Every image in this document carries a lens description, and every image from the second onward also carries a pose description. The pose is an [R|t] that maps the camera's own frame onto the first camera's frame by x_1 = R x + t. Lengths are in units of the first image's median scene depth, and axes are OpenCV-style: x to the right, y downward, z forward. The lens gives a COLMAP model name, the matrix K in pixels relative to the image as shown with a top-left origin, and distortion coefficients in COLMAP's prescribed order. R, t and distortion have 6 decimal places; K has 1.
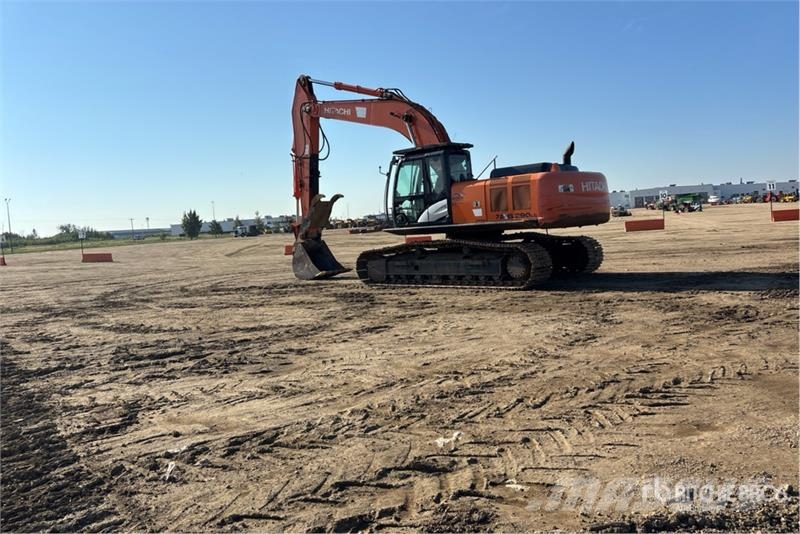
lens RADIAL K [[621.1, 0, 400.6], [0, 621.1, 267.6], [0, 0, 1]] dist [0.043456, -0.036082]
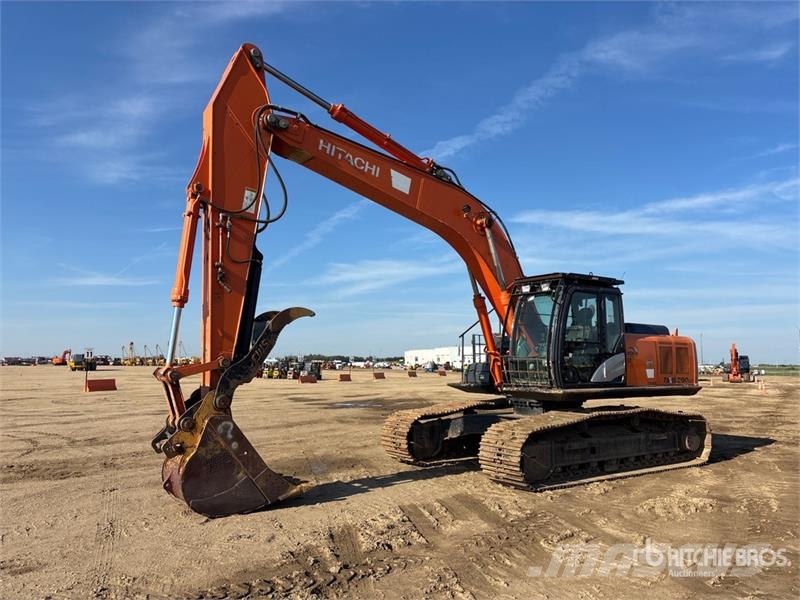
lens RADIAL K [[620.1, 0, 400.2], [0, 620.1, 297.3], [0, 0, 1]] dist [-0.000357, 0.035788]
pose [[0.221692, 0.174588, 0.959360, -0.678306], [0.047024, 0.980783, -0.189353, -0.043943], [-0.973982, 0.087091, 0.209222, 1.042067]]
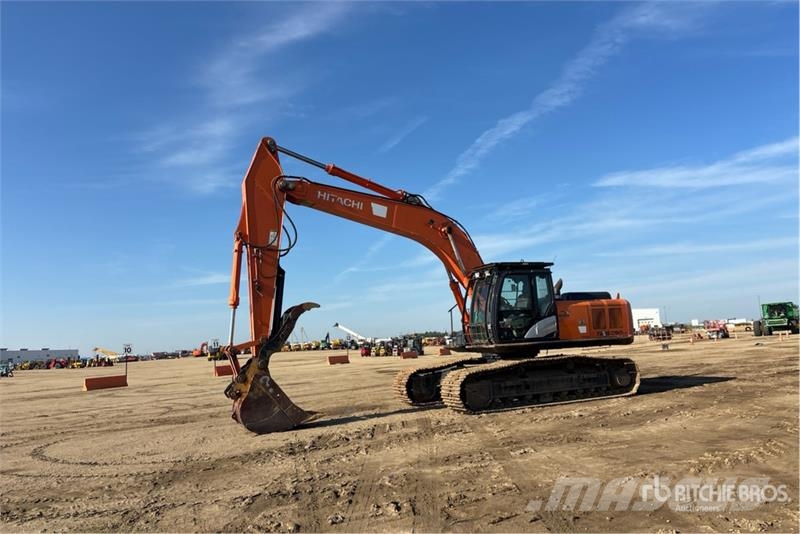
lens RADIAL K [[621.1, 0, 406.2], [0, 621.1, 272.1], [0, 0, 1]] dist [0.043456, -0.036082]
pose [[0.397189, 0.148268, 0.905681, -0.911044], [0.095246, 0.974874, -0.201366, 0.003256], [-0.912781, 0.166243, 0.373087, 0.785445]]
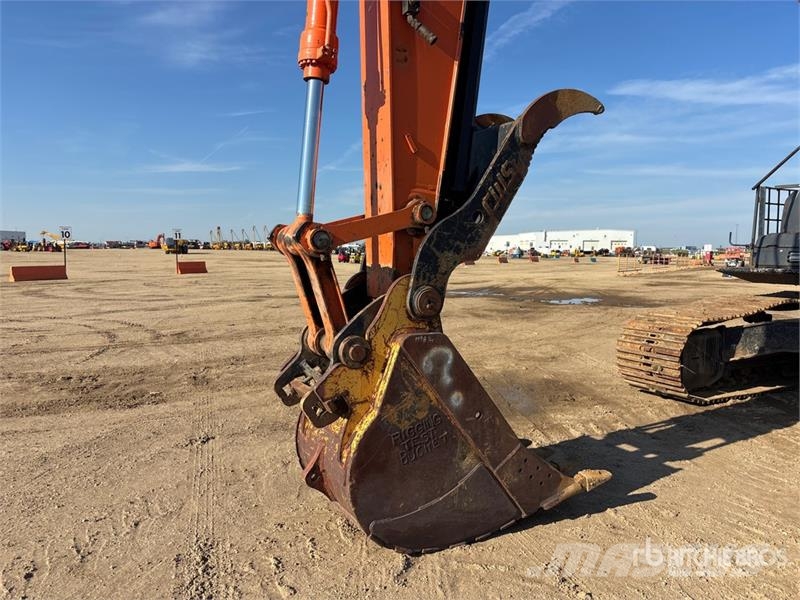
lens RADIAL K [[620.1, 0, 403.7], [0, 620.1, 297.1], [0, 0, 1]] dist [-0.000357, 0.035788]
pose [[0.336174, 0.001244, 0.941799, -0.419030], [0.030918, 0.999446, -0.012356, -0.062461], [-0.941292, 0.033273, 0.335949, 1.231776]]
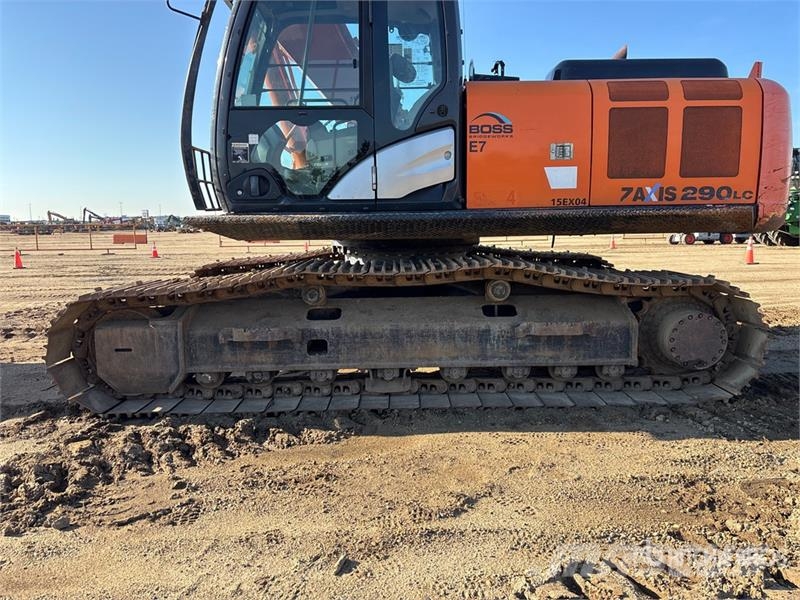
lens RADIAL K [[583.1, 0, 388.4], [0, 583.1, 286.8], [0, 0, 1]] dist [0.035607, -0.001352]
pose [[0.742024, -0.018503, 0.670118, -0.140034], [0.009156, 0.999805, 0.017468, -0.033905], [-0.670311, -0.006826, 0.742049, 0.759577]]
